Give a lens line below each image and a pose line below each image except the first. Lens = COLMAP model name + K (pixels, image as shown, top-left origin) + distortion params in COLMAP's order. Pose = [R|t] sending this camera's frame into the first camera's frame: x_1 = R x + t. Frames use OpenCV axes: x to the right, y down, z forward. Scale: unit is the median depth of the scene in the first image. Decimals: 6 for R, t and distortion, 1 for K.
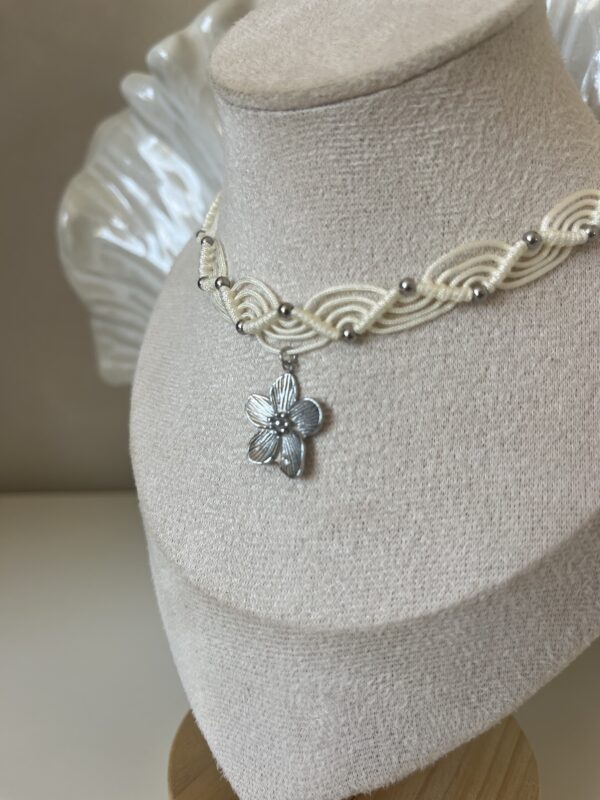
lens RADIAL K [[615.7, 0, 300.0], [0, 615.7, 383.6], [0, 0, 1]] dist [0.006367, -0.043076]
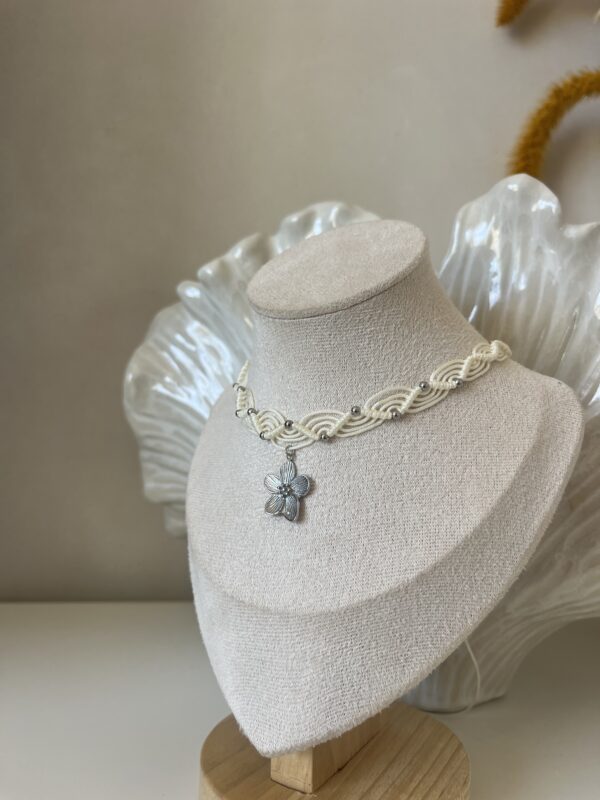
lens RADIAL K [[615.7, 0, 285.1], [0, 615.7, 382.3], [0, 0, 1]] dist [0.006367, -0.043076]
pose [[0.999597, 0.004087, -0.028108, 0.015553], [-0.011145, 0.966669, -0.255786, 0.219075], [0.026126, 0.255996, 0.966325, -0.752020]]
